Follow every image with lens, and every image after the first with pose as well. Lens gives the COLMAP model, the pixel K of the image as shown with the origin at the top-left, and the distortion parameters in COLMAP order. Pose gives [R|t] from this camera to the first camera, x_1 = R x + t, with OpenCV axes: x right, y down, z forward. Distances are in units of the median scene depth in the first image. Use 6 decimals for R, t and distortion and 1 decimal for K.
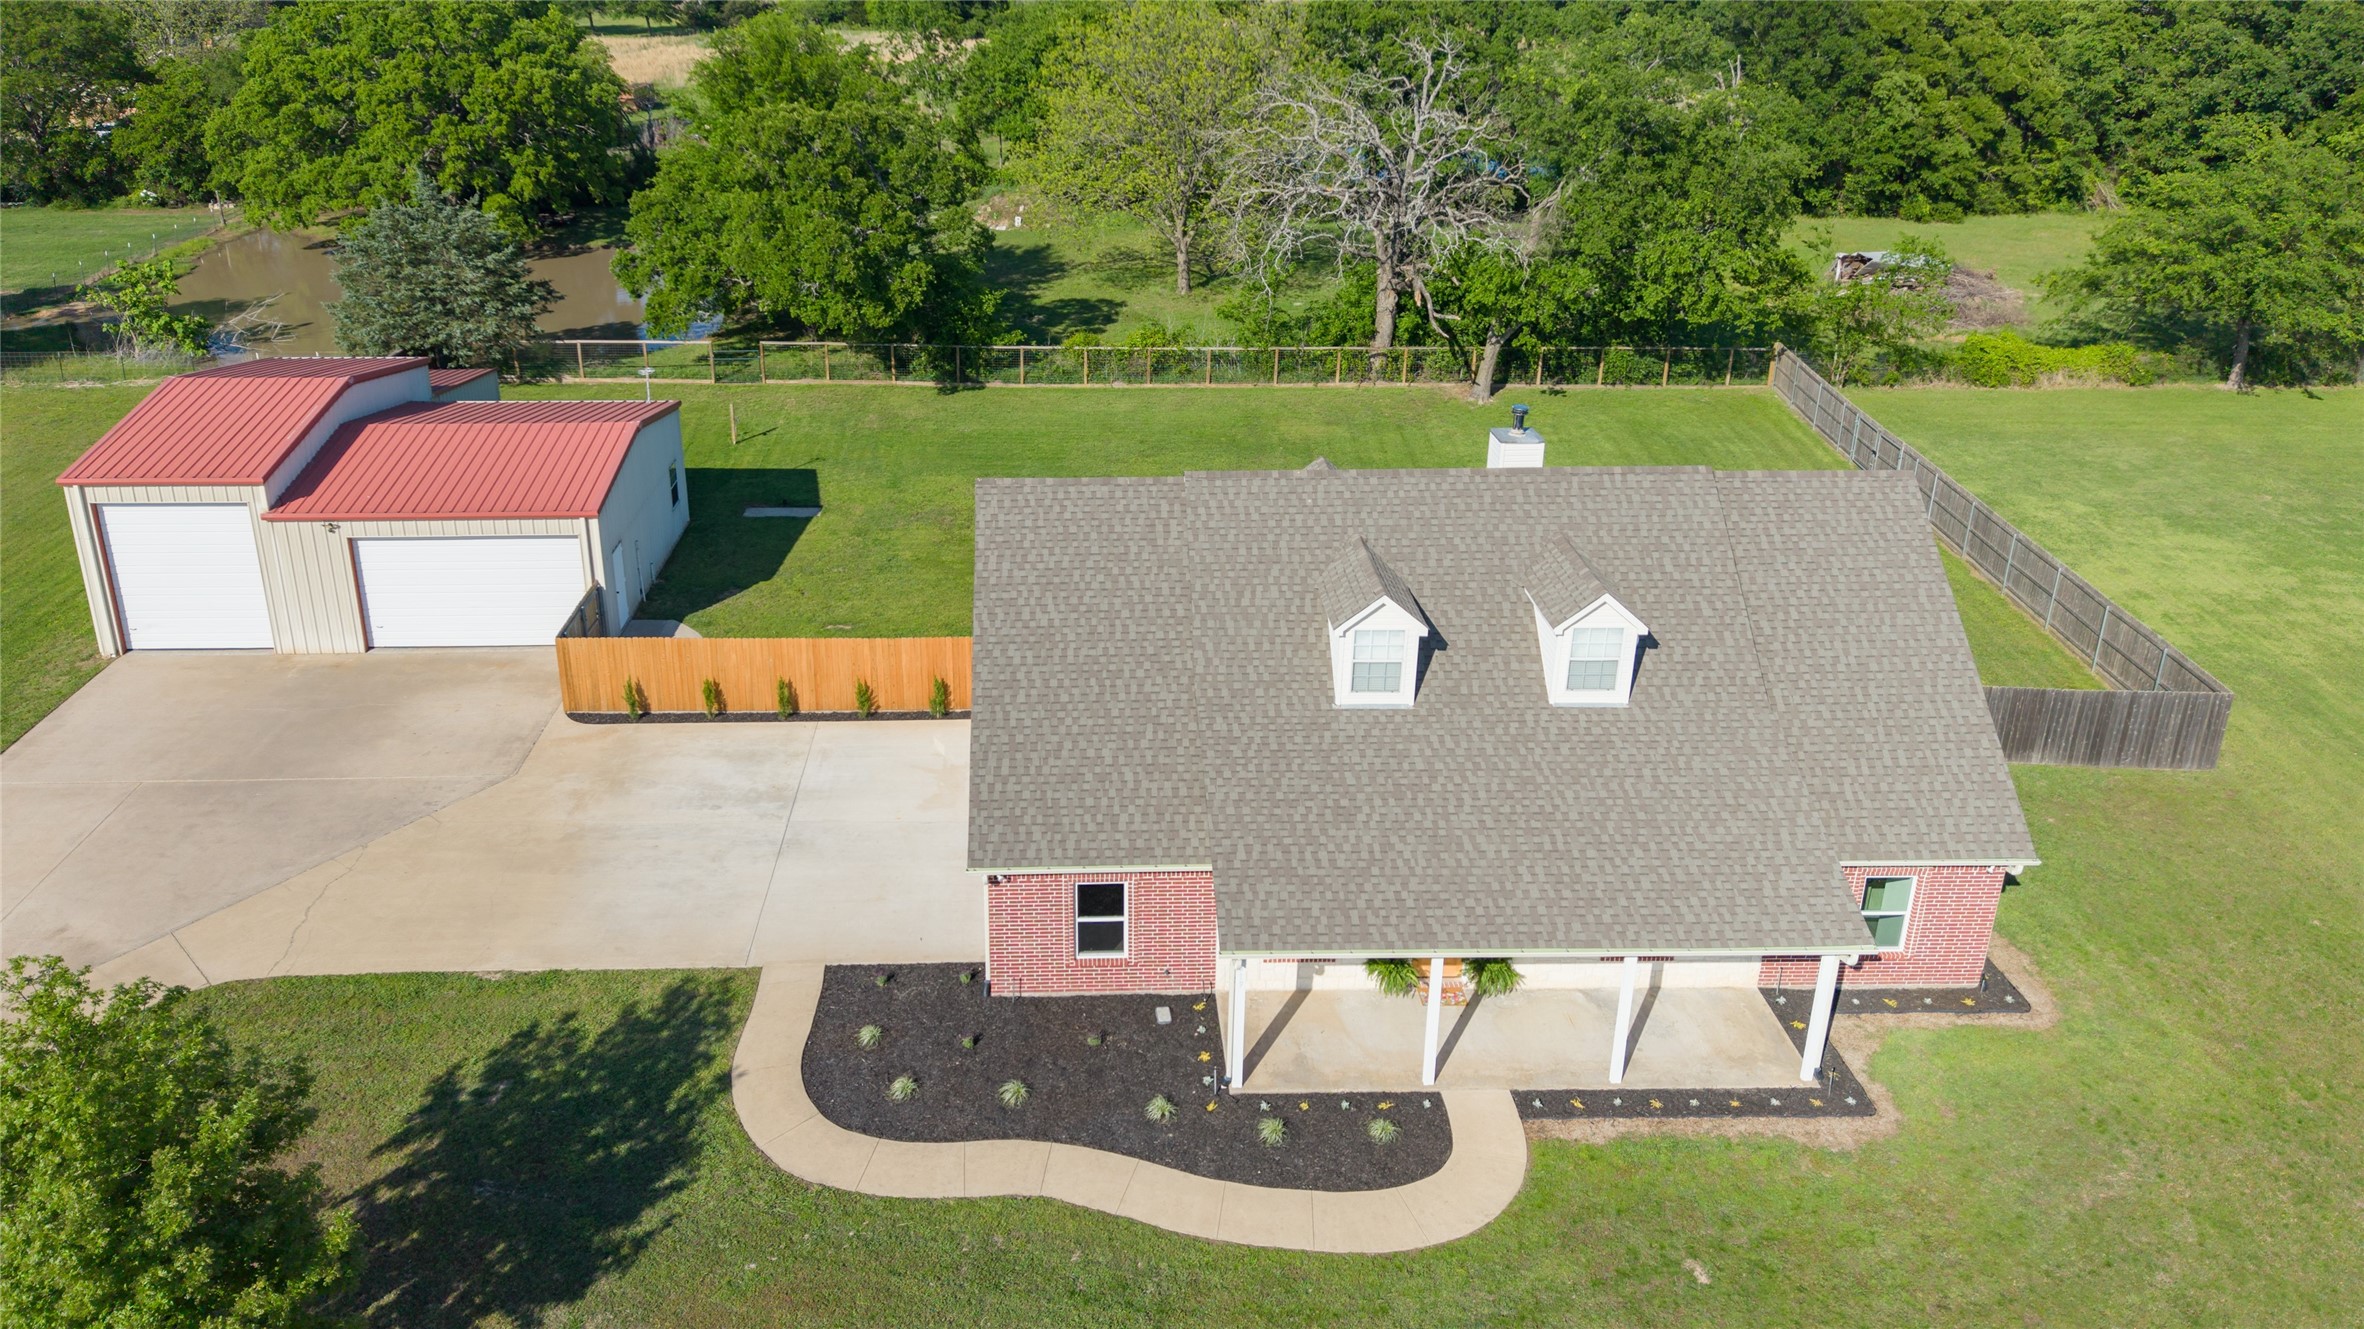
lens RADIAL K [[1681.0, 0, 1083.2], [0, 1681.0, 498.7], [0, 0, 1]] dist [-0.002611, -0.004425]
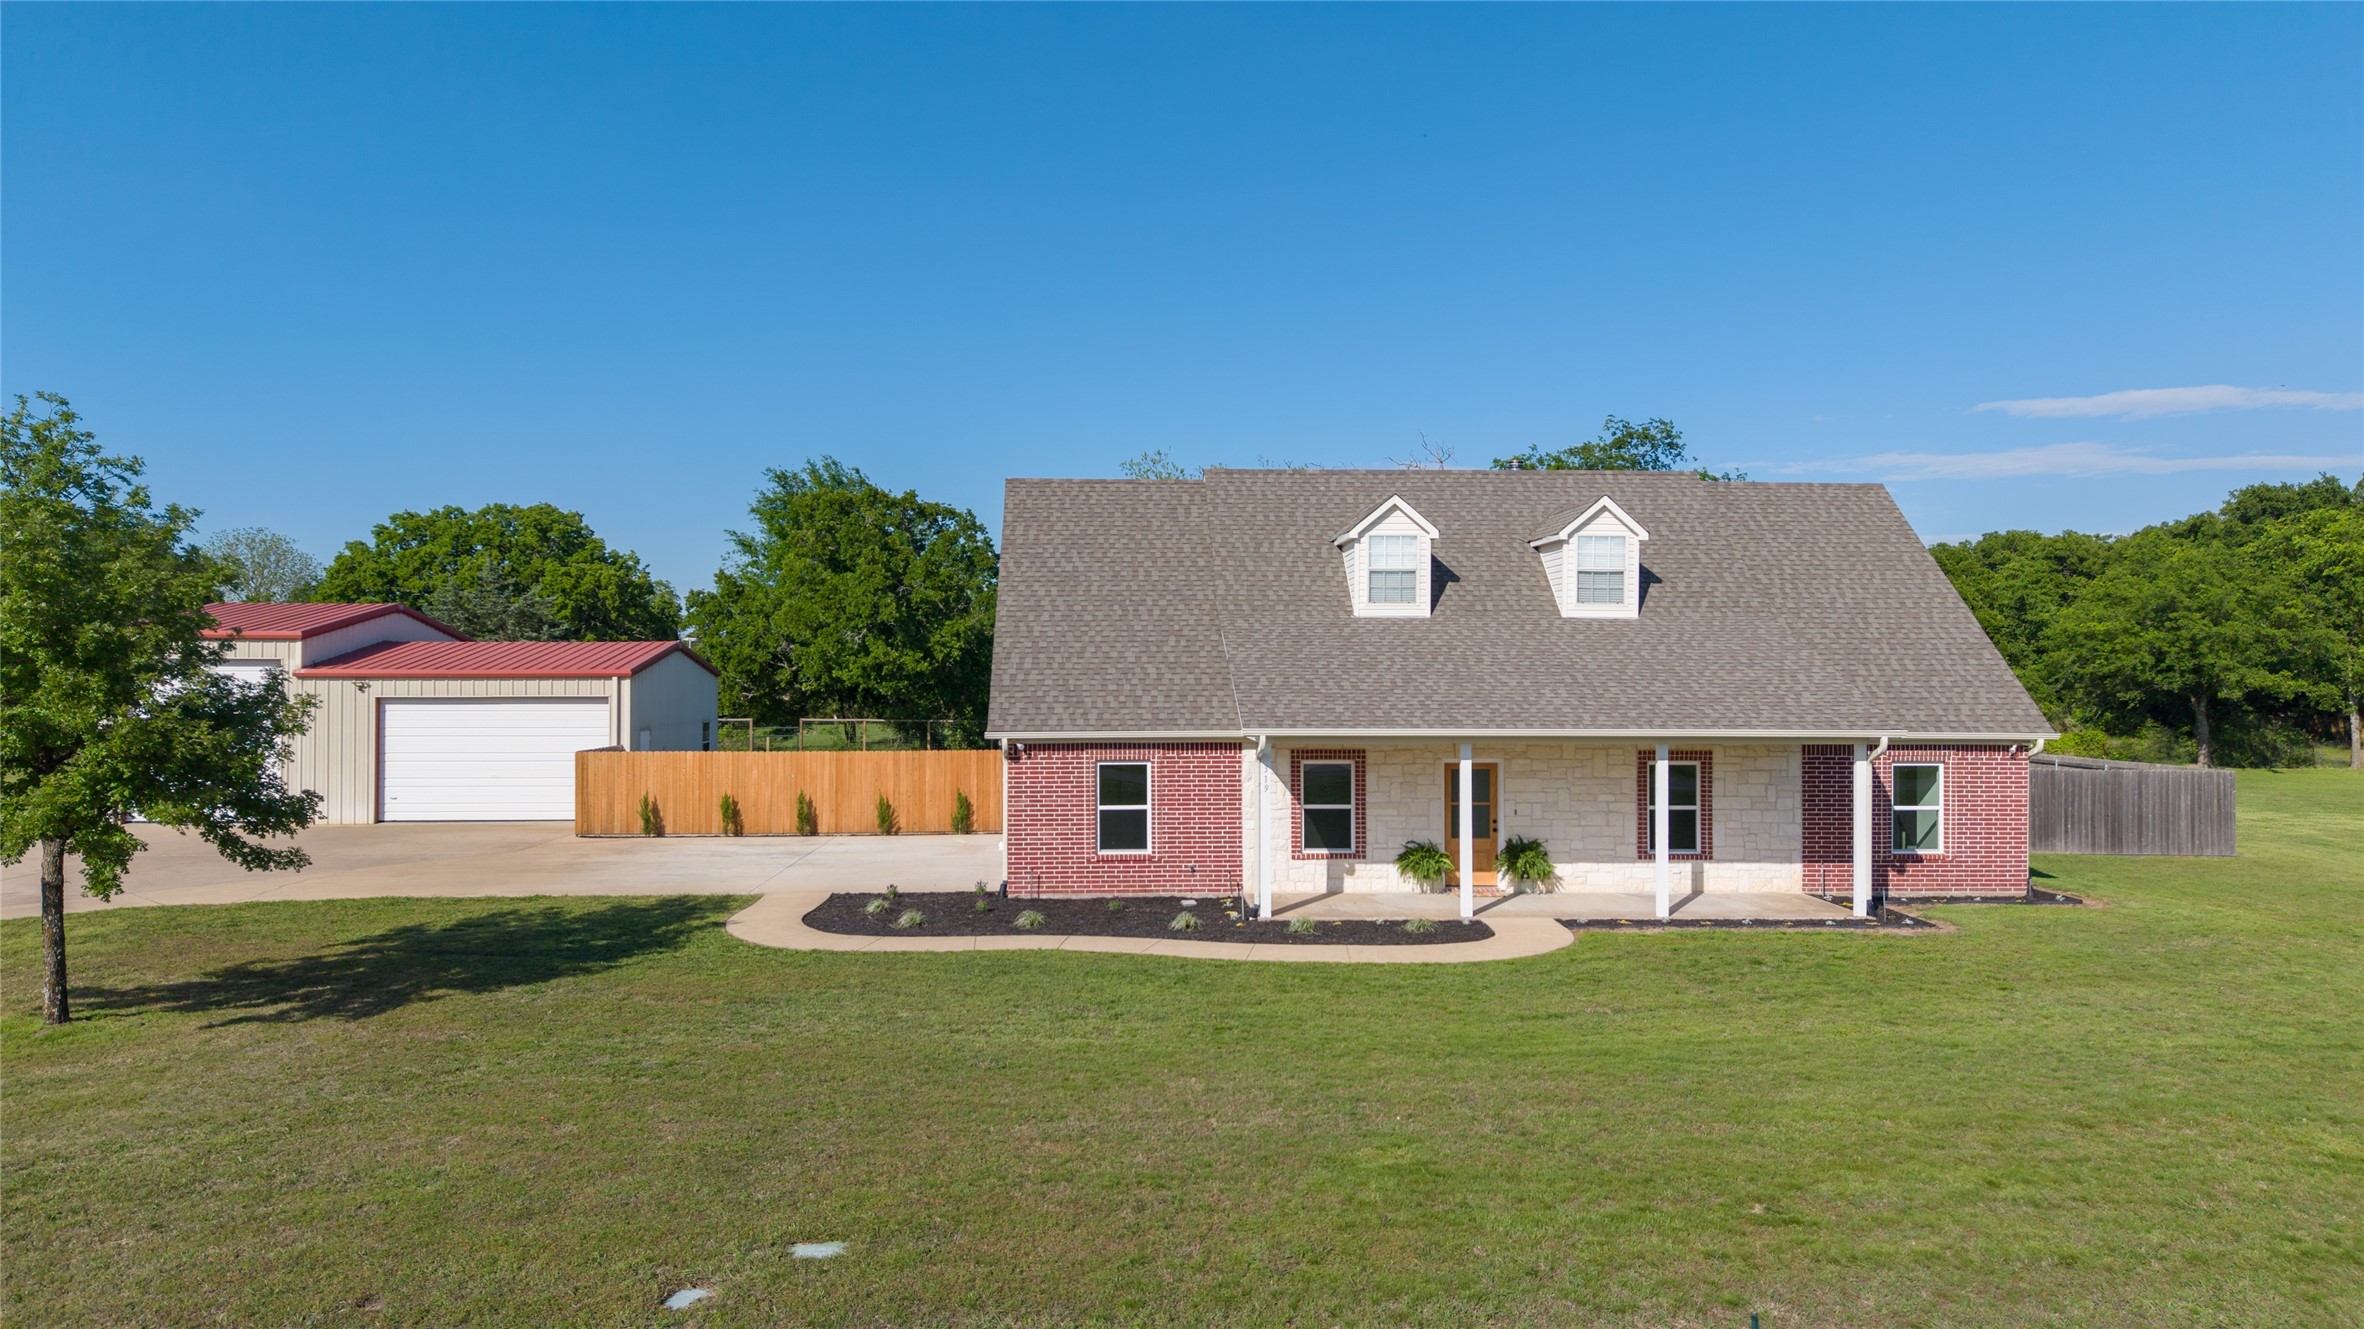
lens RADIAL K [[1625.2, 0, 1181.6], [0, 1625.2, 616.5], [0, 0, 1]] dist [0.008239, -0.021007]
pose [[0.999243, 0.002779, 0.038799, 0.007209], [0.010921, 0.937285, -0.348394, 0.458428], [-0.037334, 0.348554, 0.936545, 0.079461]]
